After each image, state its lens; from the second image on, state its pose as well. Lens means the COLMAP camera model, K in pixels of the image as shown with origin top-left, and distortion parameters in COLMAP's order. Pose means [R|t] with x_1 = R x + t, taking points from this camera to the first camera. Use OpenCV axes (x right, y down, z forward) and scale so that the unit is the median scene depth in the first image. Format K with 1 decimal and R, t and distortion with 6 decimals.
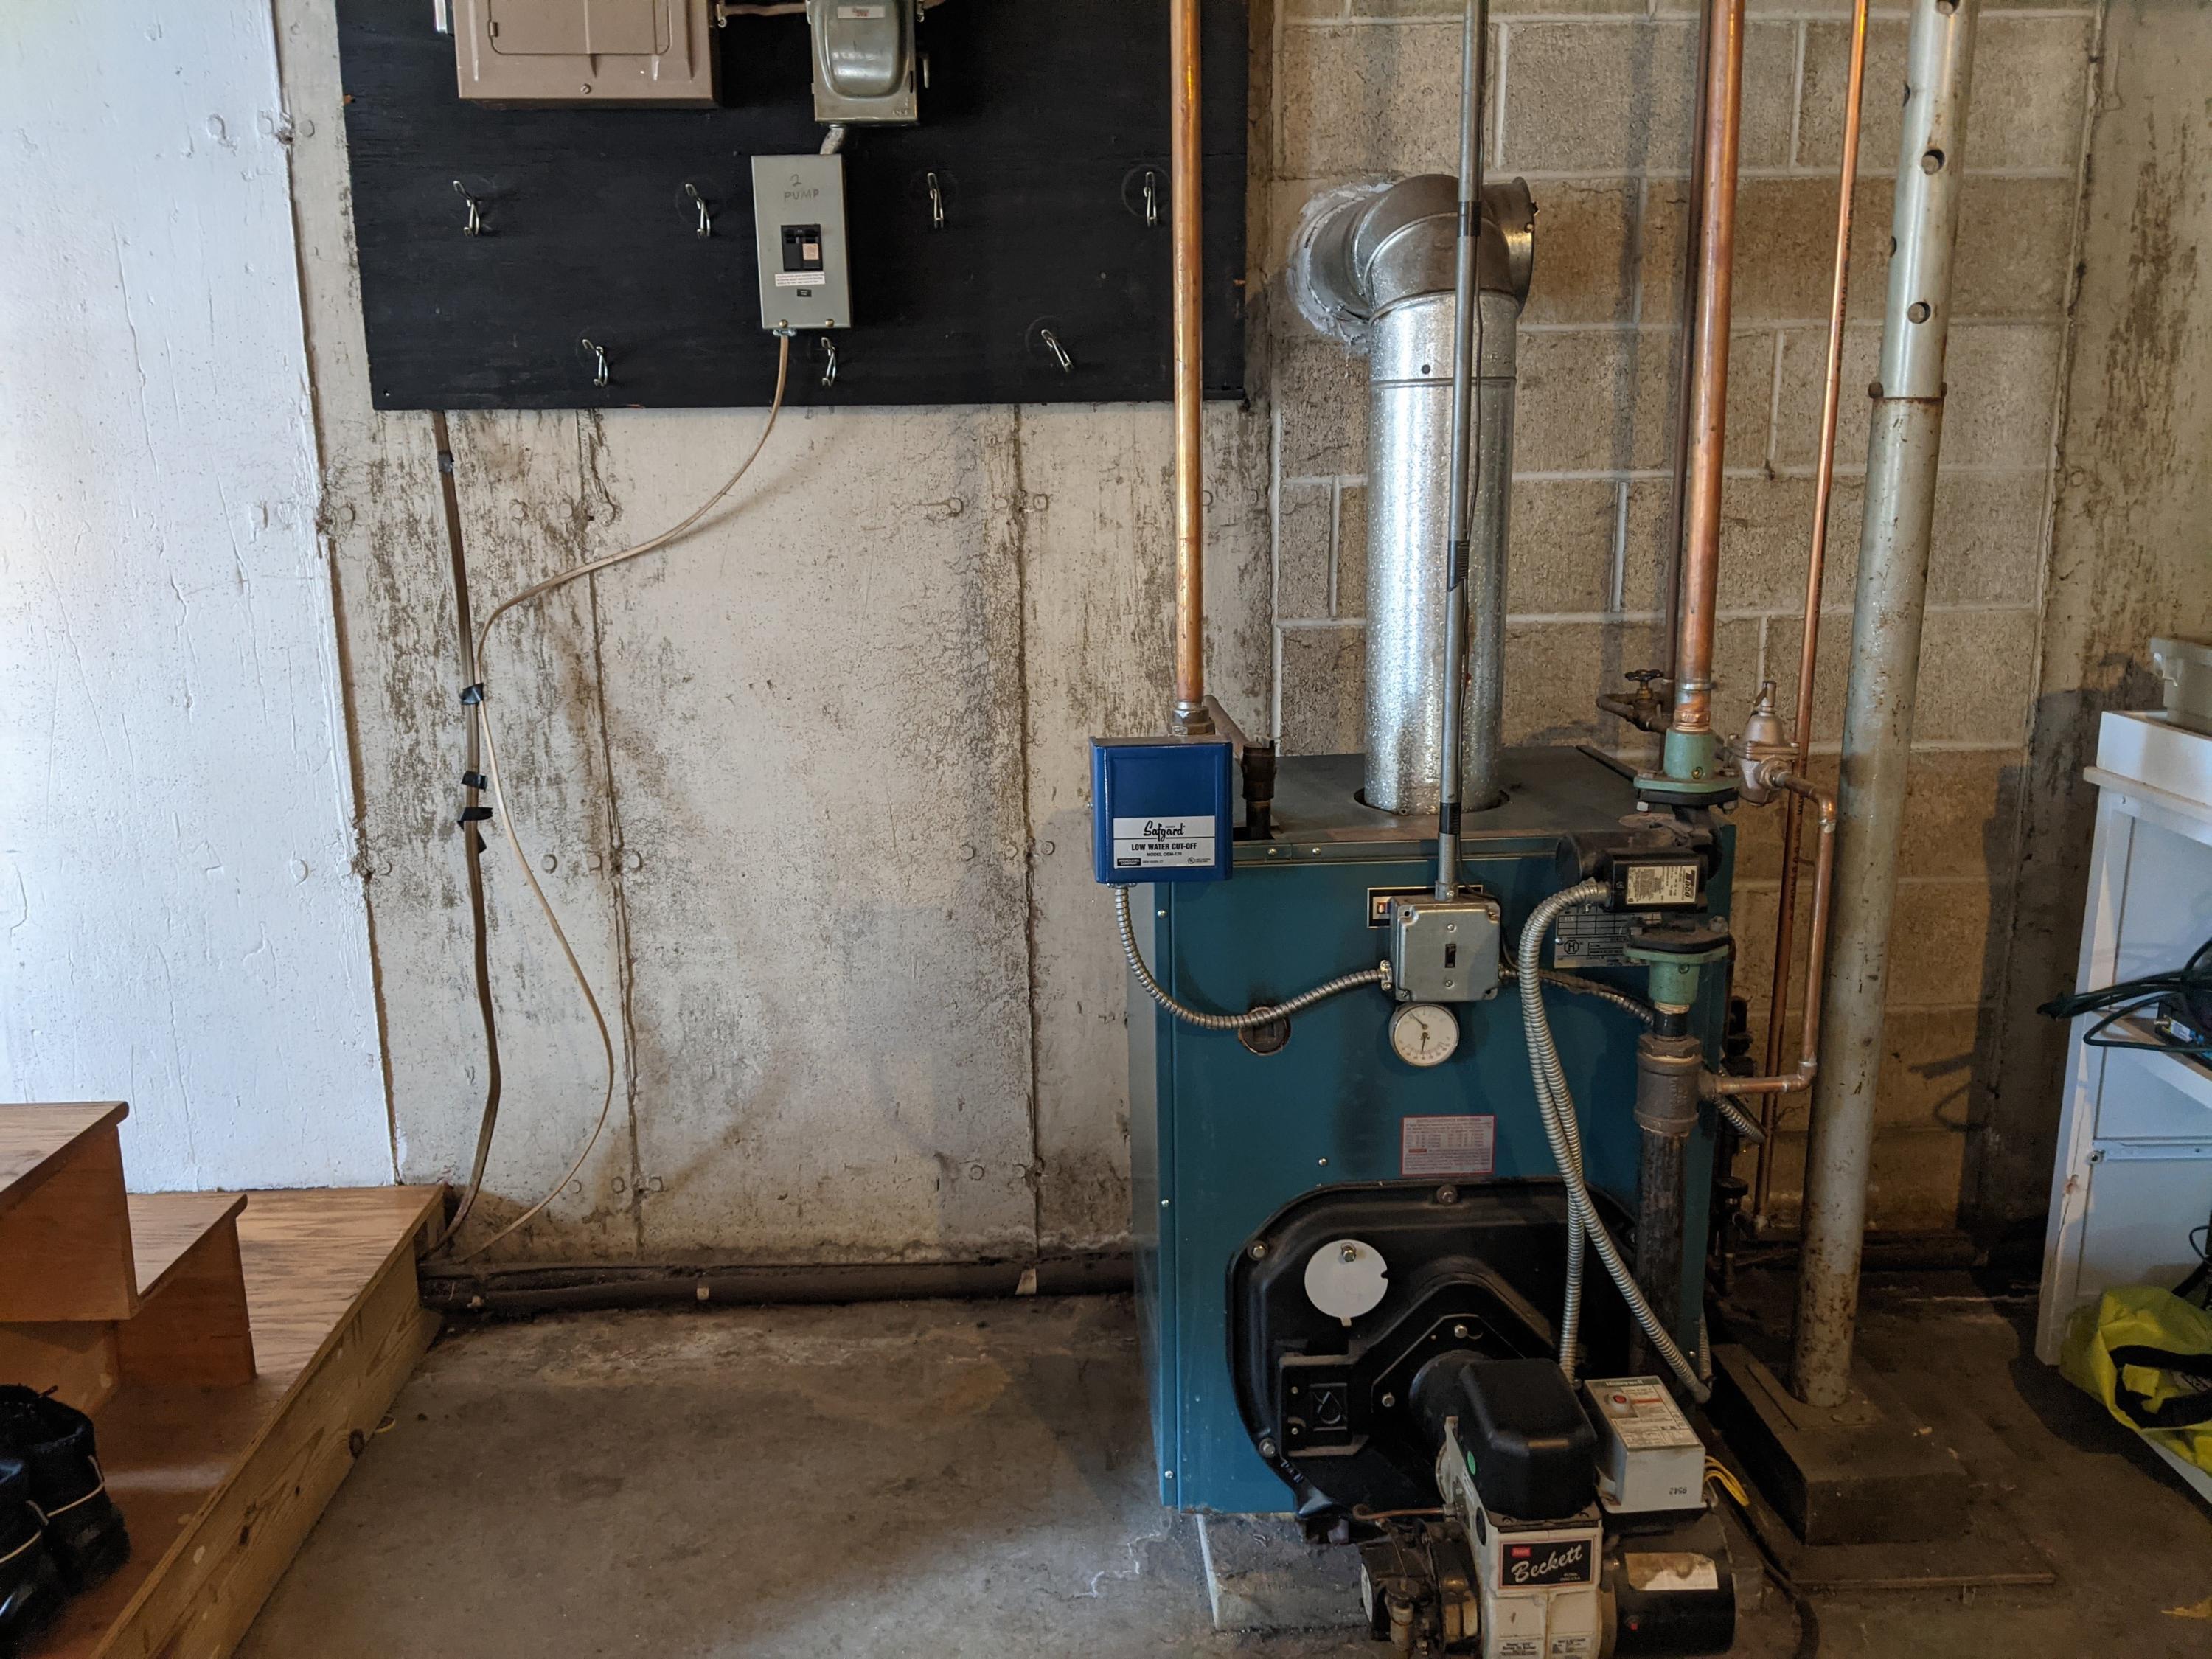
lens RADIAL K [[1775.1, 0, 1094.0], [0, 1775.1, 833.9], [0, 0, 1]] dist [0.027233, -0.014148]
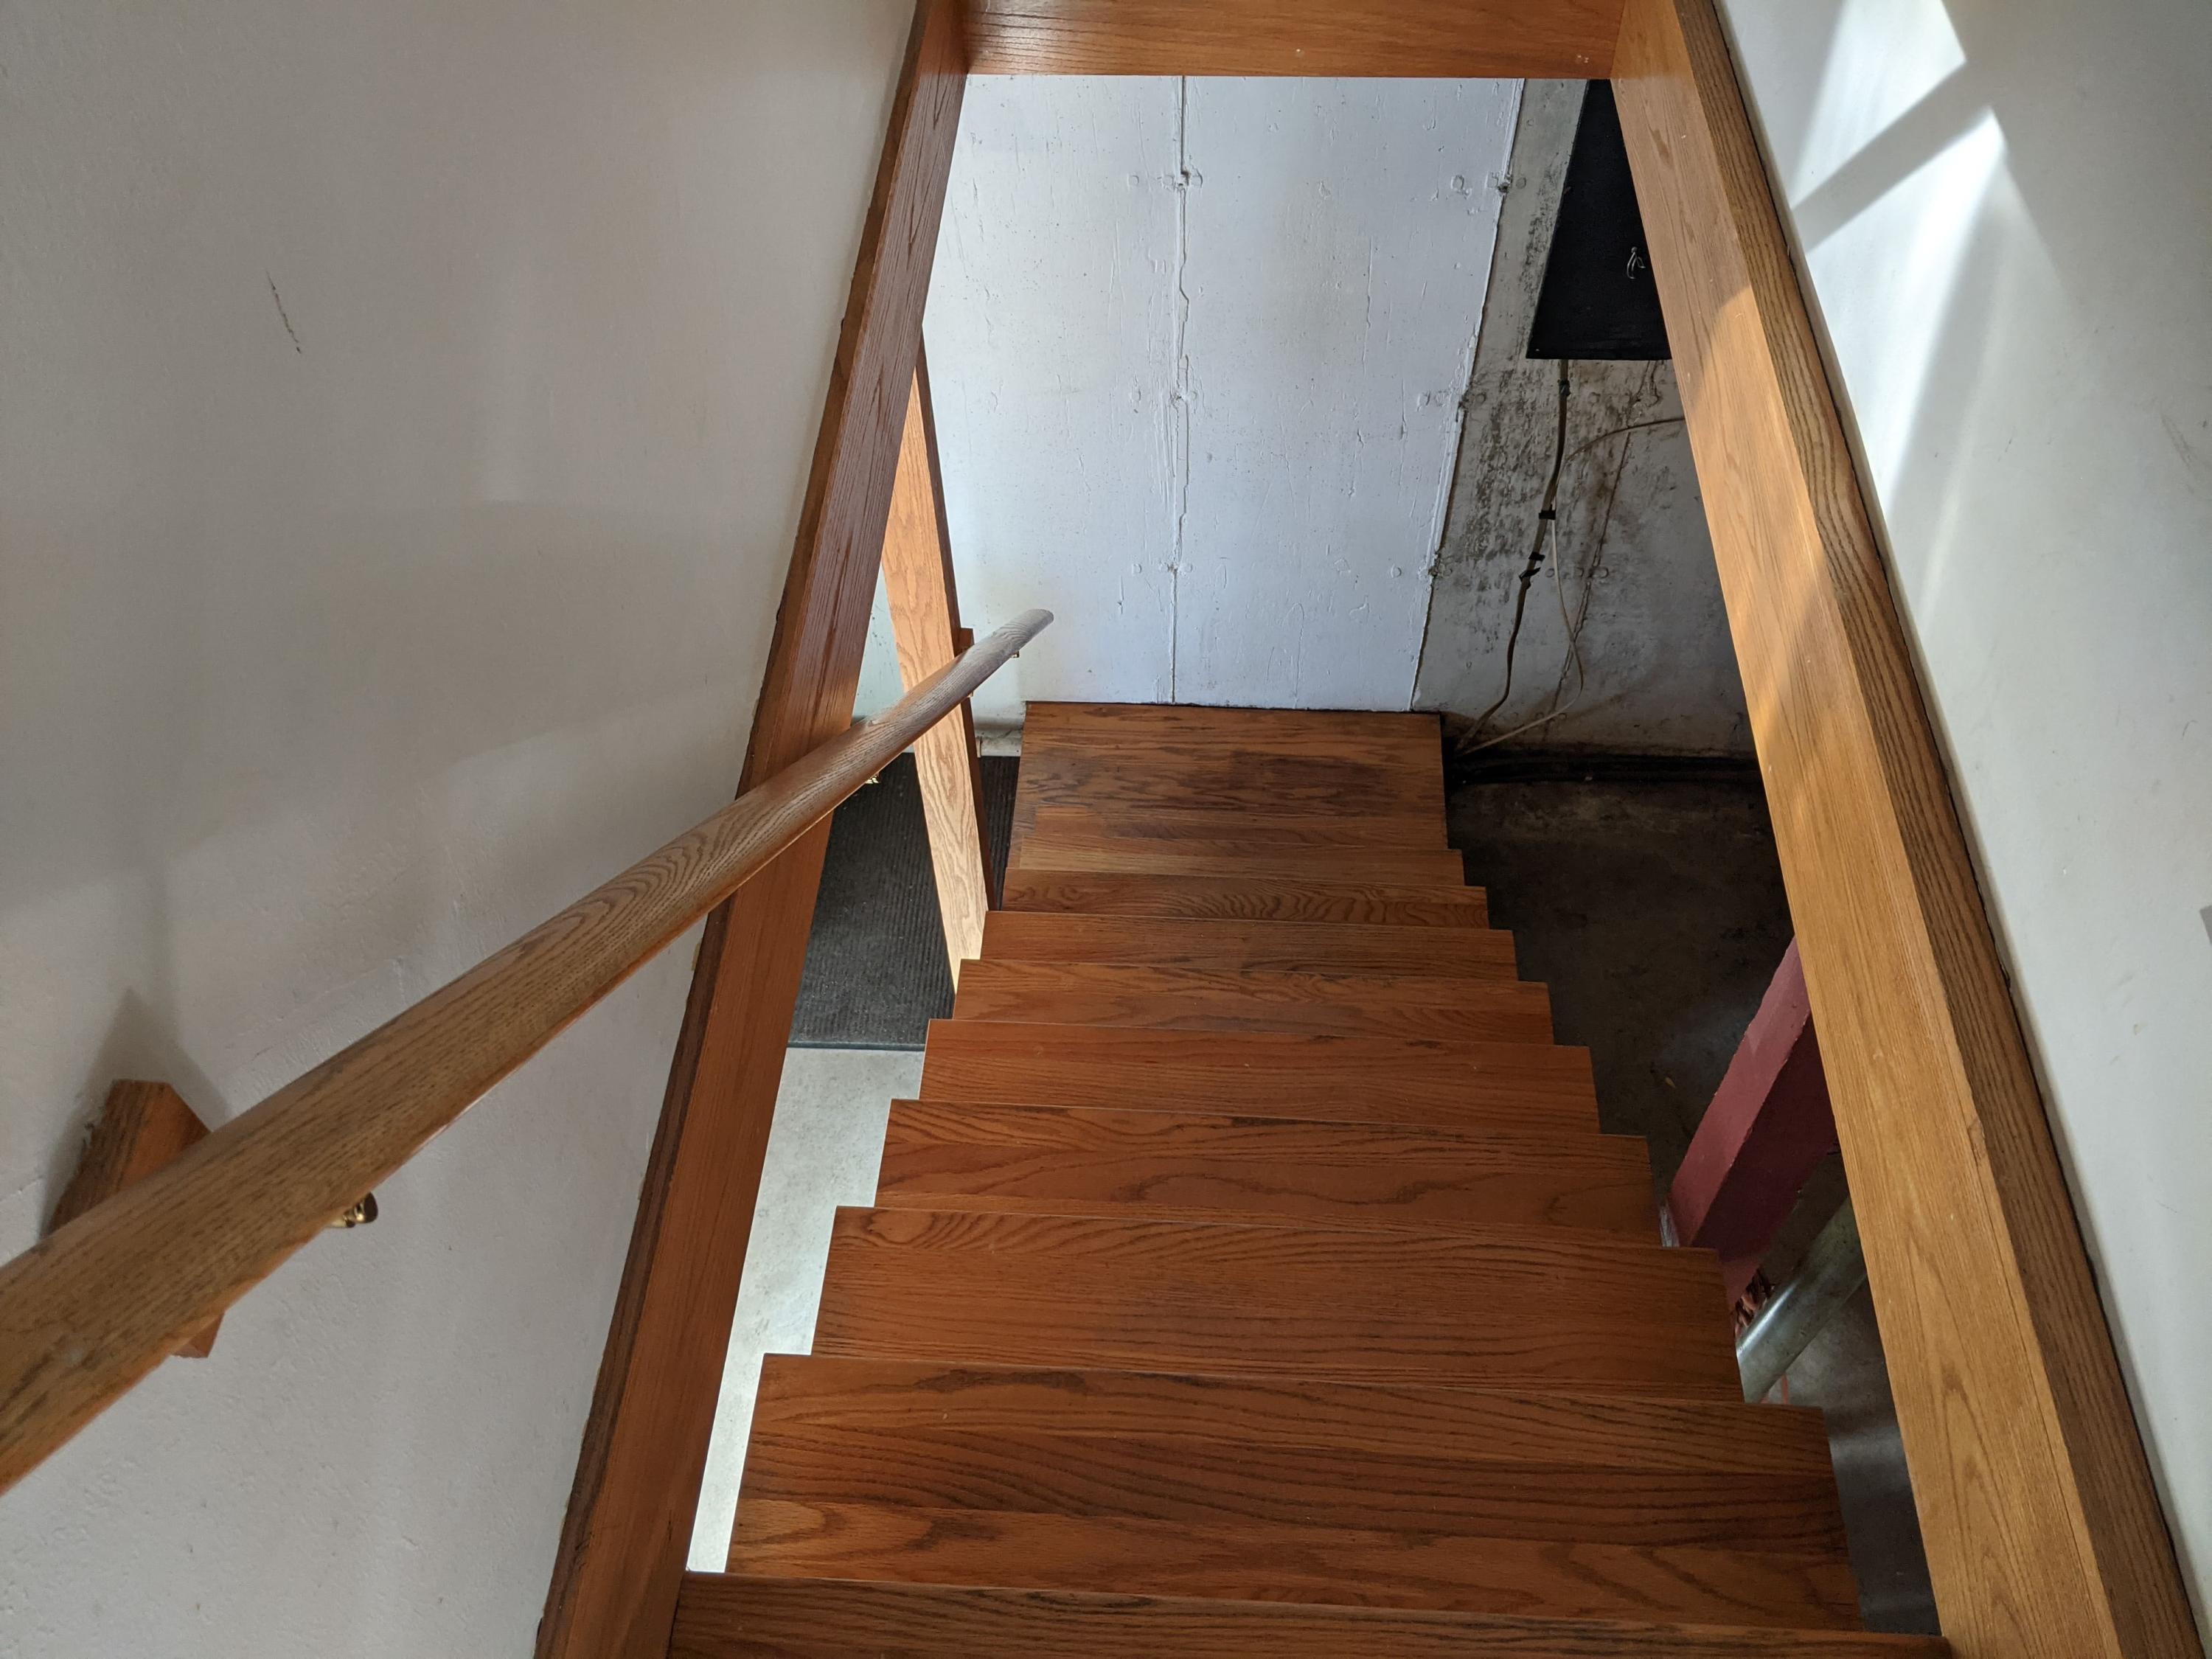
lens RADIAL K [[1775.1, 0, 1114.2], [0, 1775.1, 830.4], [0, 0, 1]] dist [0.027233, -0.014148]
pose [[0.997075, 0.060514, -0.046686, -0.619391], [-0.015260, 0.756156, 0.654214, -0.860249], [0.074892, -0.651588, 0.754867, -0.384260]]
